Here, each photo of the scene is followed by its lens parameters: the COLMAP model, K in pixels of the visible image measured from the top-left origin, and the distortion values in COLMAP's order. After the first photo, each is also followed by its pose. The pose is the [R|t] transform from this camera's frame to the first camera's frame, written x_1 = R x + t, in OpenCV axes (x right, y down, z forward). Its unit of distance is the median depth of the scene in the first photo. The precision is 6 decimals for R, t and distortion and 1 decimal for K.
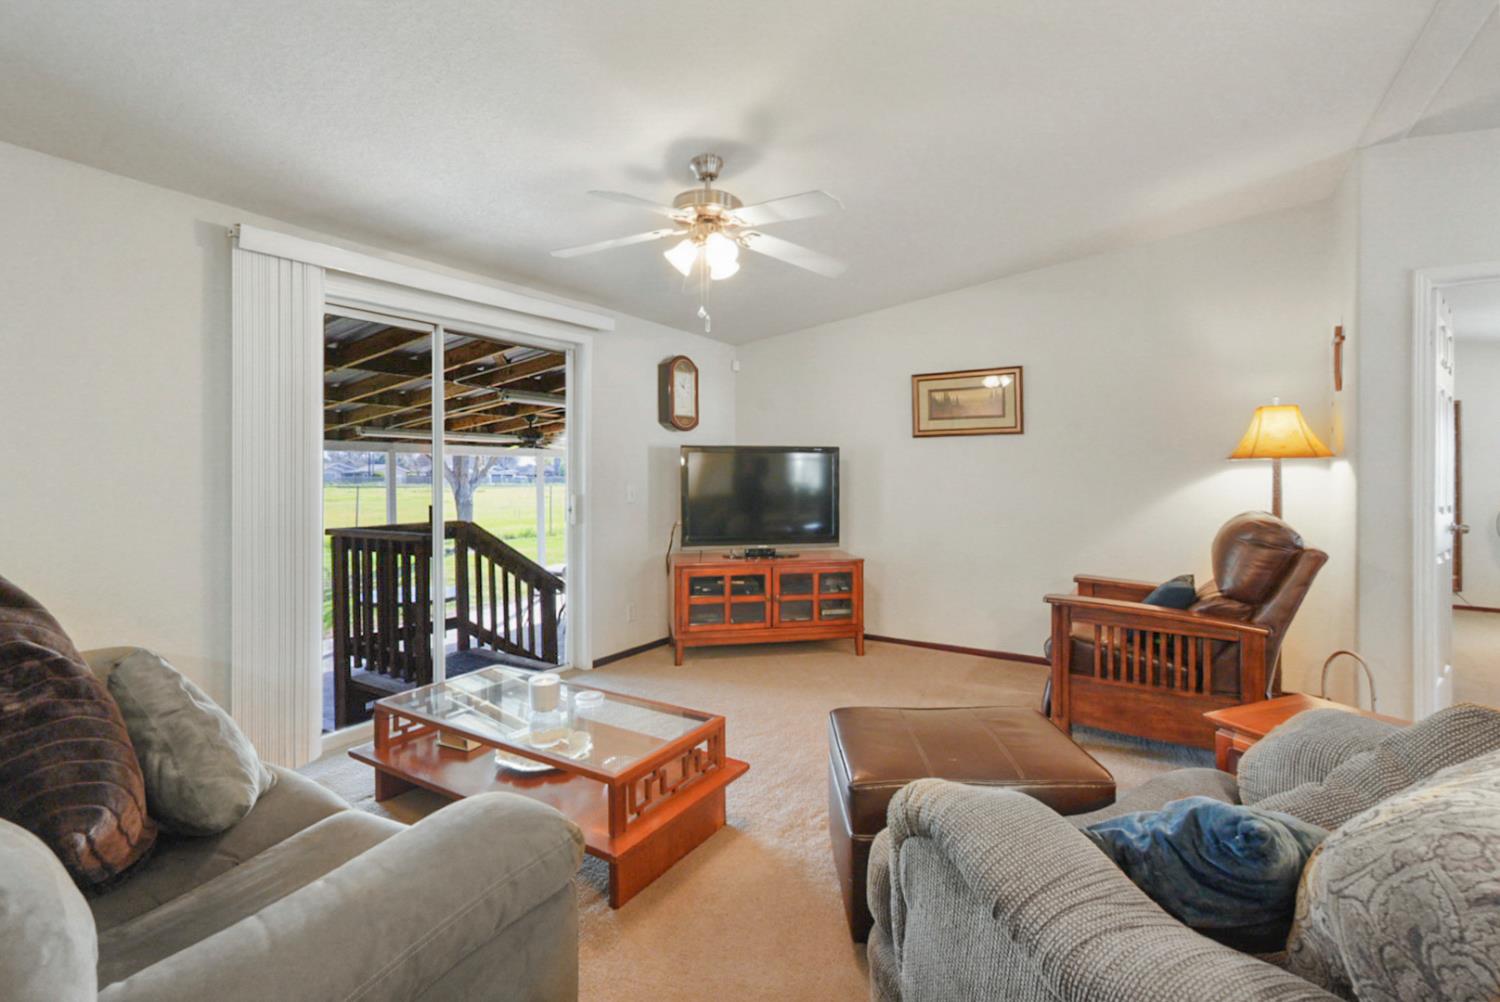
lens RADIAL K [[676.4, 0, 746.3], [0, 676.4, 457.2], [0, 0, 1]] dist [-0.002872, -0.000196]
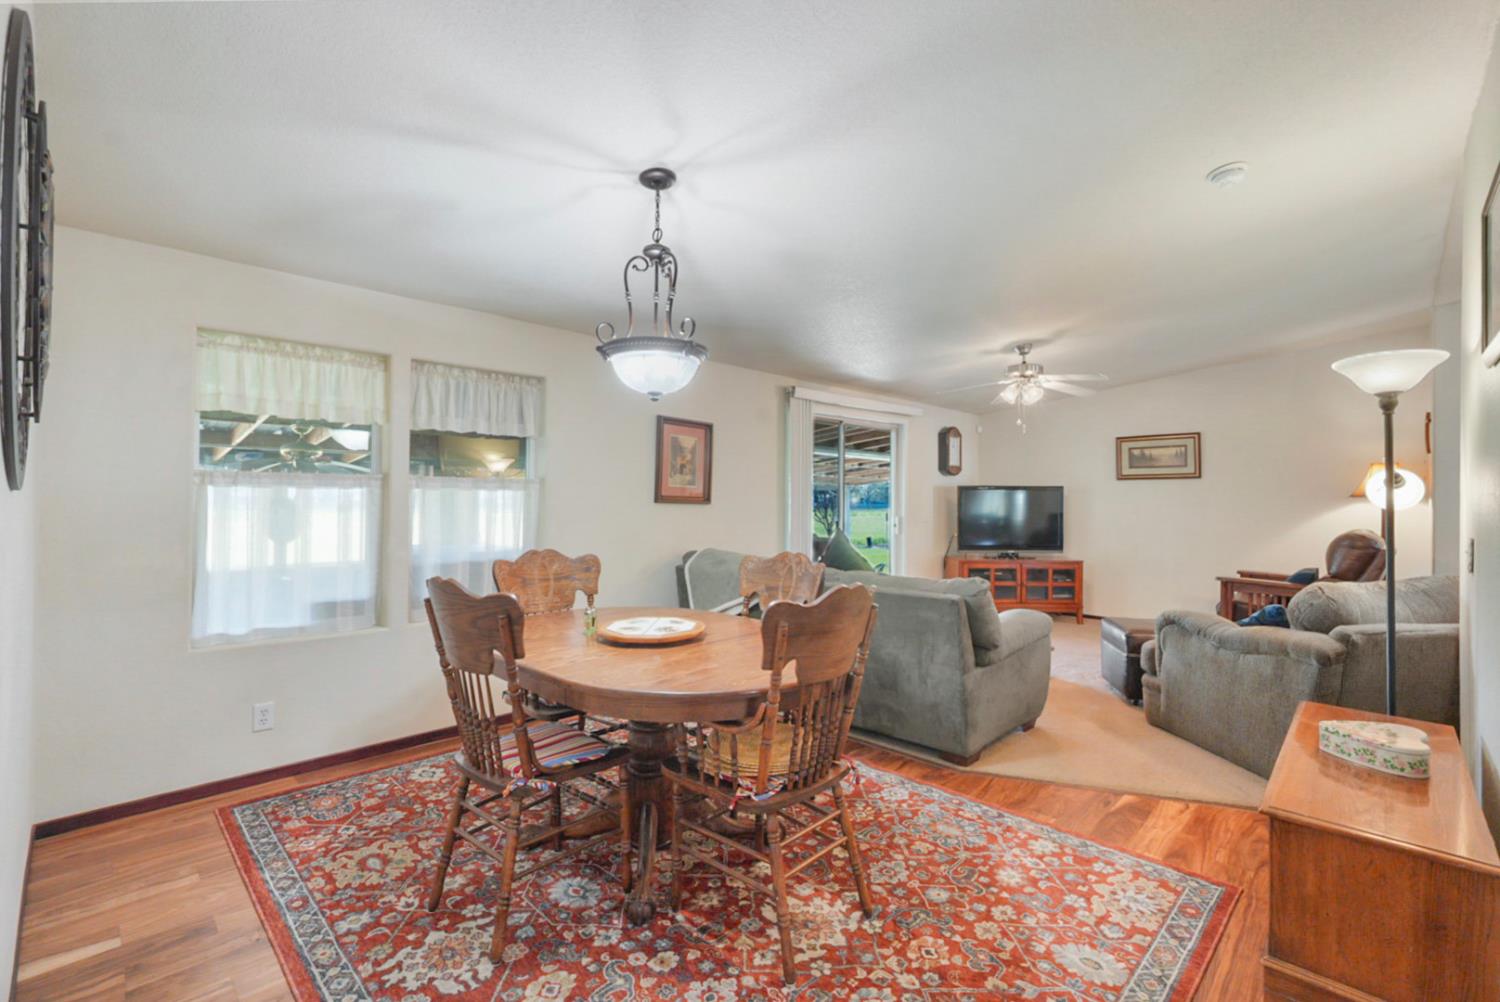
lens RADIAL K [[658.6, 0, 756.2], [0, 658.6, 481.1], [0, 0, 1]] dist [0.001804, 0.000489]
pose [[0.980466, 0.000098, -0.196690, -0.263917], [-0.001082, 0.999987, -0.004895, -0.020262], [0.196687, 0.005012, 0.980453, -0.613712]]
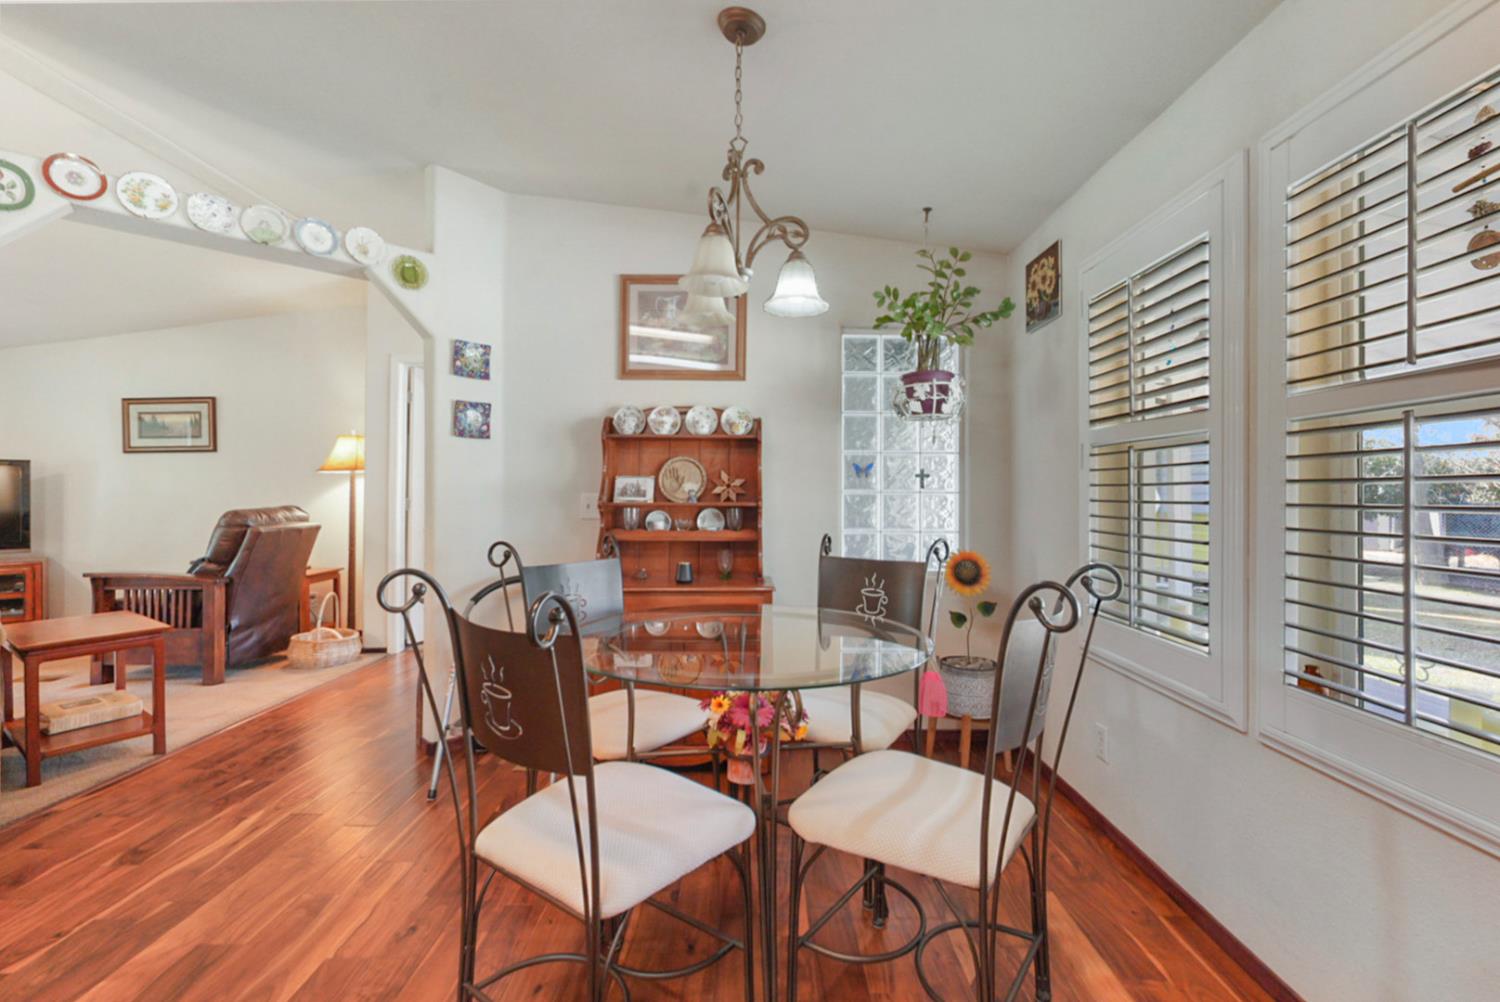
lens RADIAL K [[658.6, 0, 756.2], [0, 658.6, 481.1], [0, 0, 1]] dist [0.001804, 0.000489]
pose [[0.840508, -0.004432, 0.541780, 0.591792], [-0.003804, 0.999894, 0.014082, -0.000717], [-0.541785, -0.013897, 0.840402, -0.581502]]
